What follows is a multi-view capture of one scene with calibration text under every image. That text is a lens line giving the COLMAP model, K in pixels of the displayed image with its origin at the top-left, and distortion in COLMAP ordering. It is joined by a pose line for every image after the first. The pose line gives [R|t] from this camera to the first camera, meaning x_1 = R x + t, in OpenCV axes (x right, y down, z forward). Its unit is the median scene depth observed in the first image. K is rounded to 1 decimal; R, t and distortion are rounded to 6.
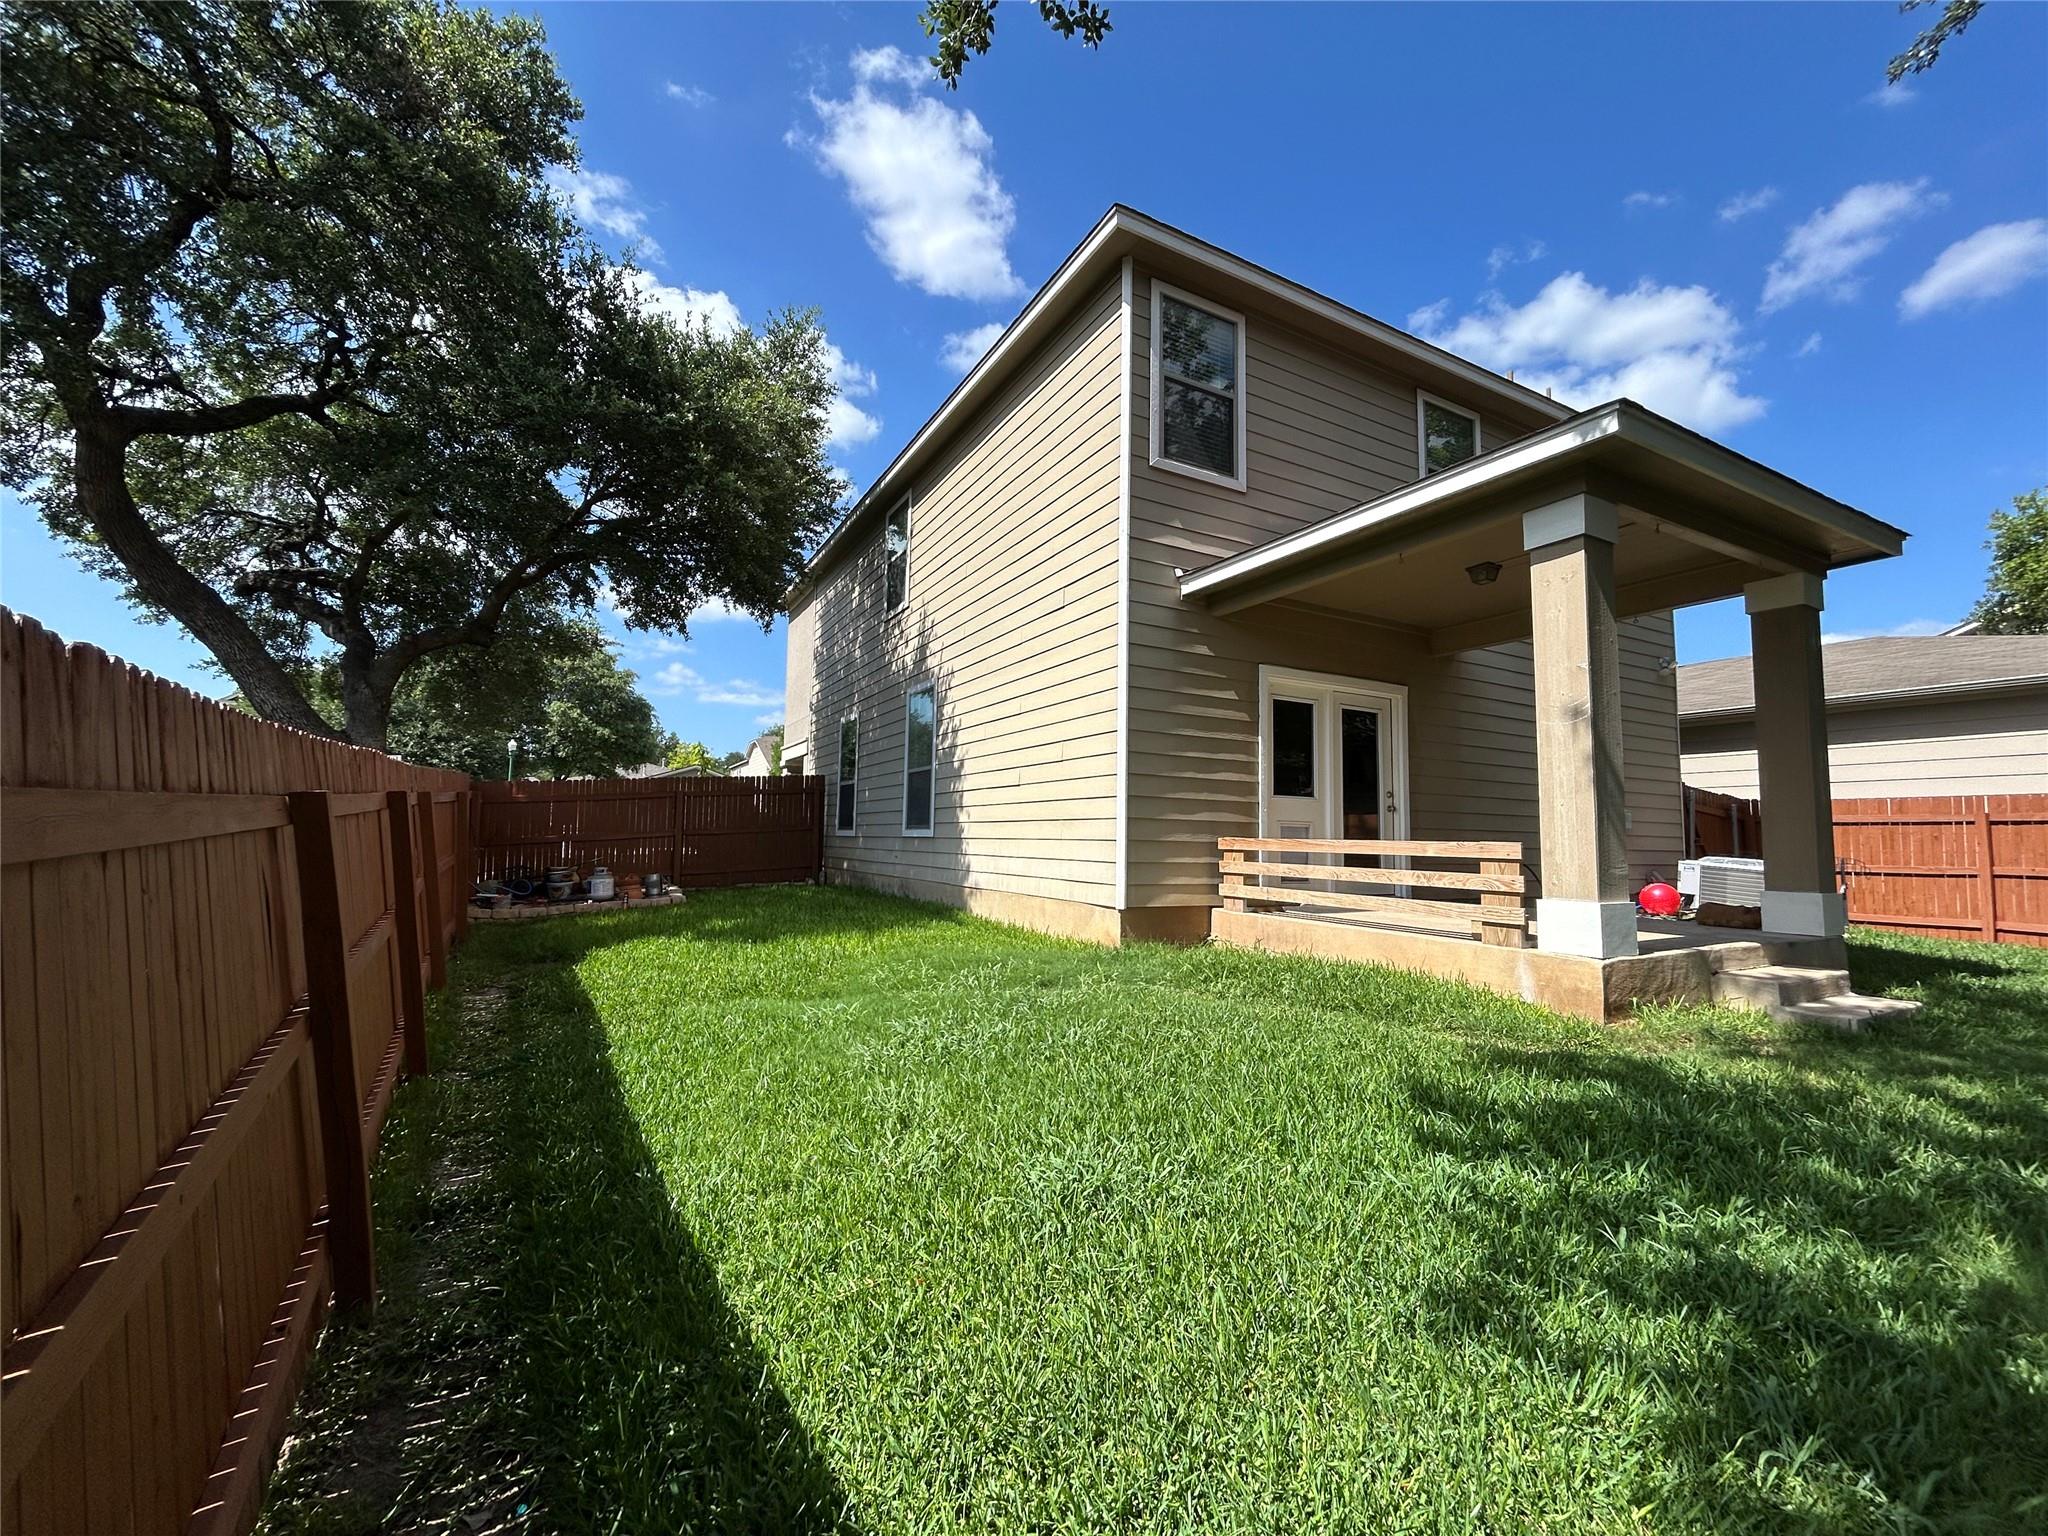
lens RADIAL K [[827.1, 0, 1024.9], [0, 827.1, 768.5], [0, 0, 1]] dist [-0.003054, 0.002292]
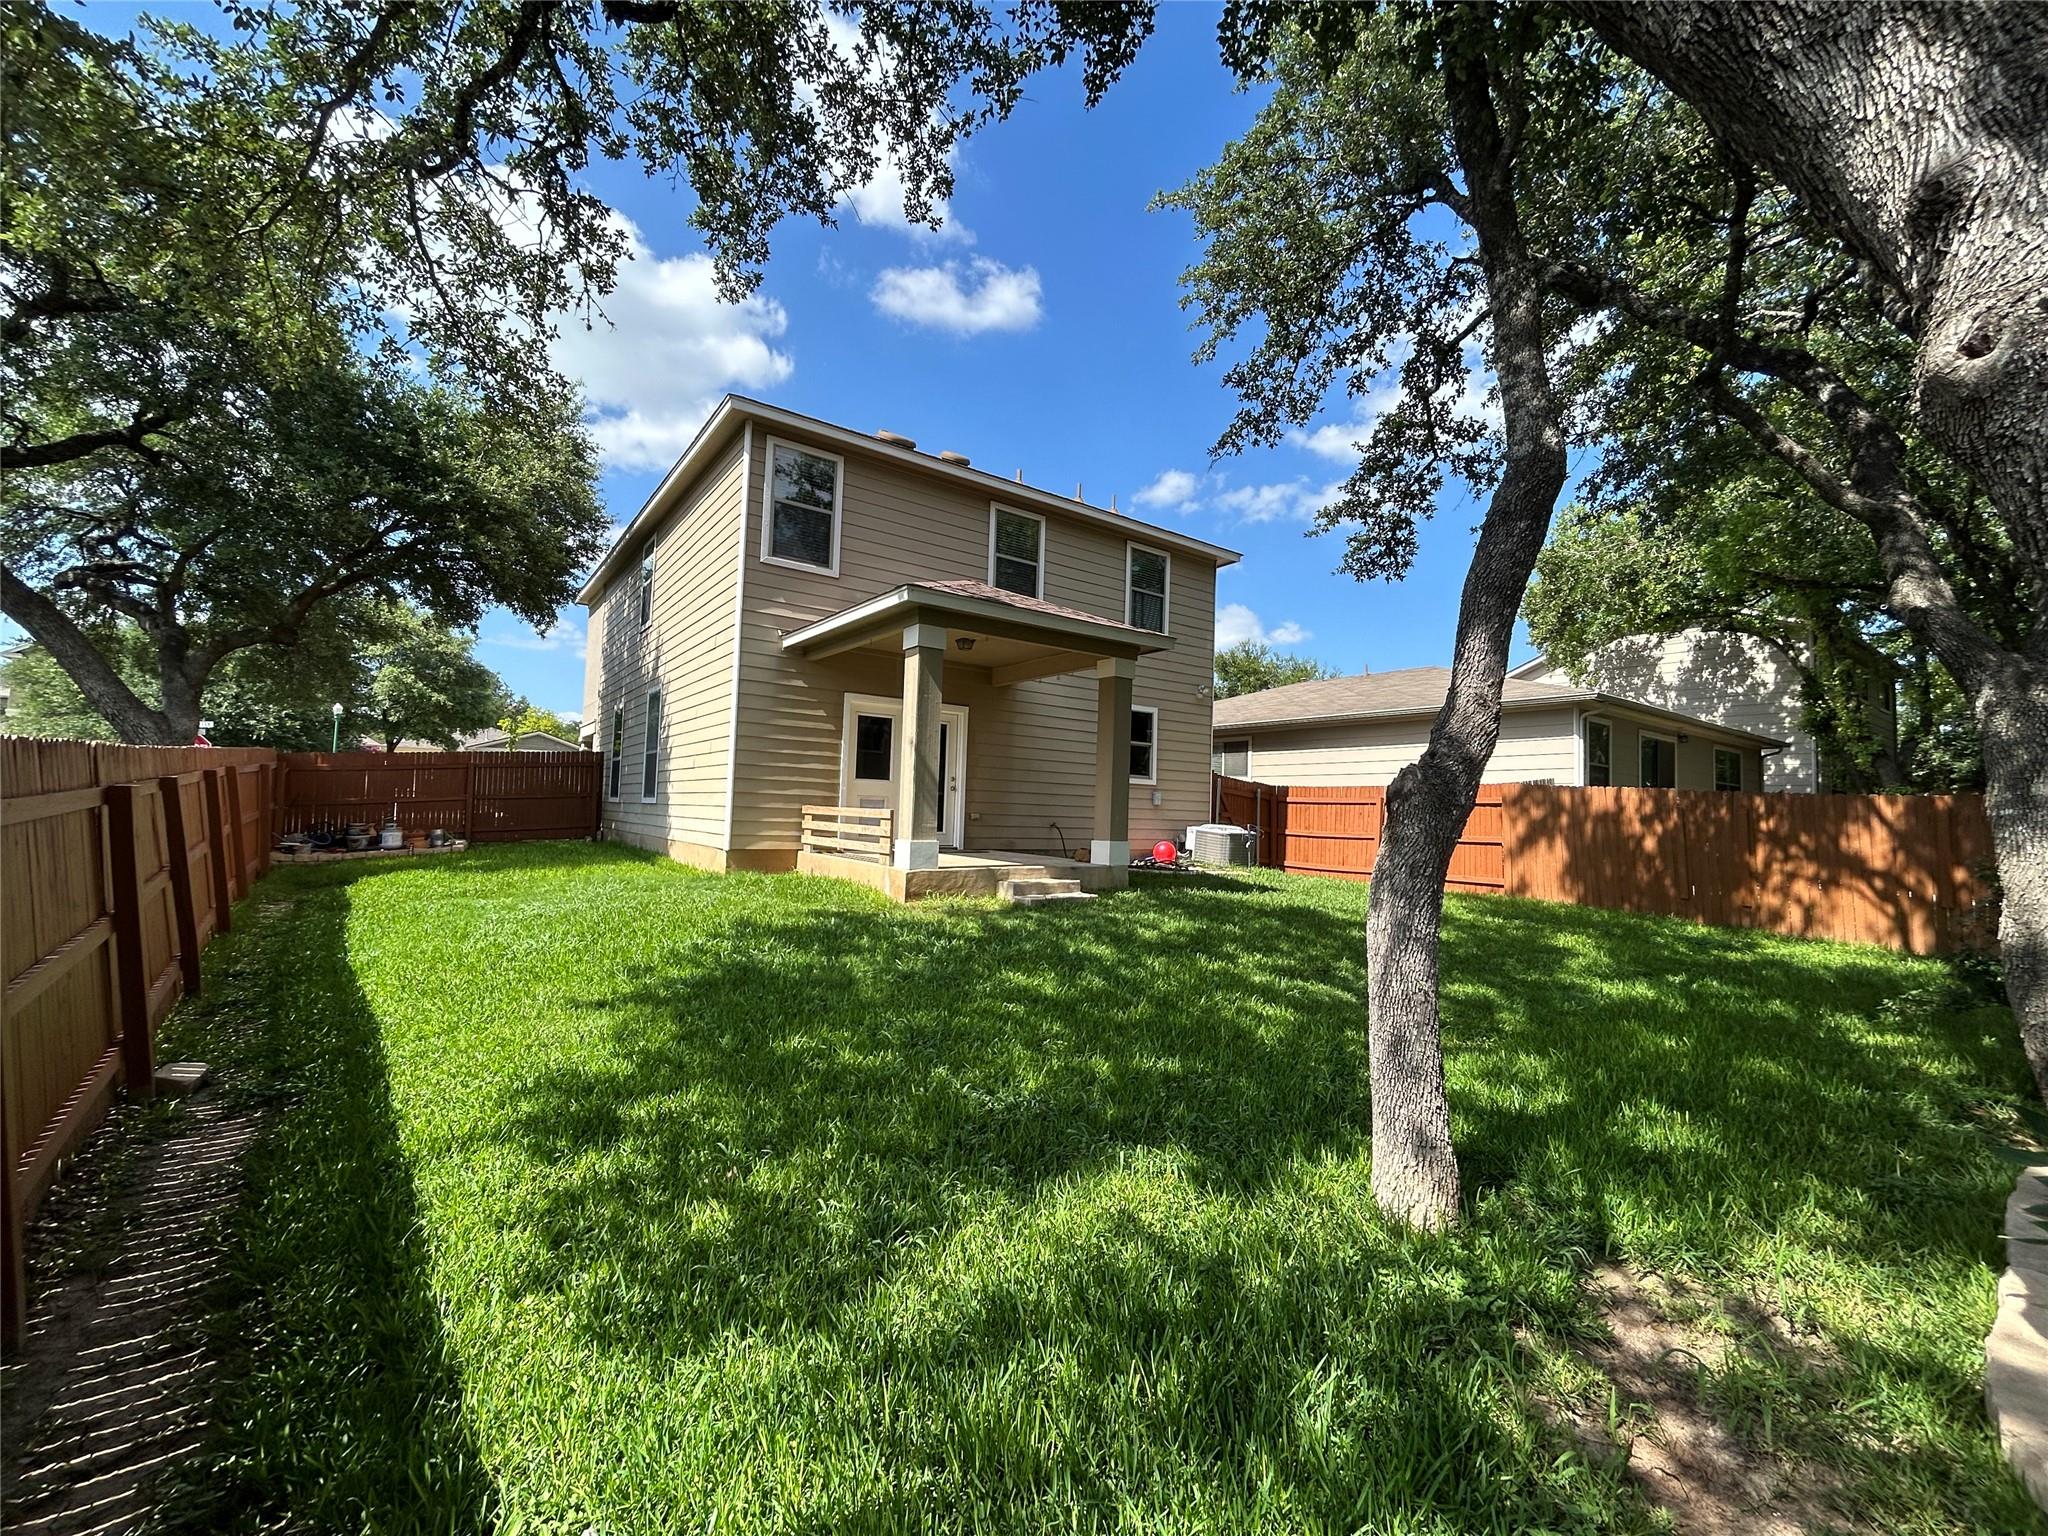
lens RADIAL K [[827.1, 0, 1024.5], [0, 827.1, 766.9], [0, 0, 1]] dist [-0.003054, 0.002292]
pose [[0.991533, 0.021090, 0.128134, 0.334776], [-0.025115, 0.999238, 0.029881, -0.034282], [-0.127406, -0.032846, 0.991307, -0.439960]]
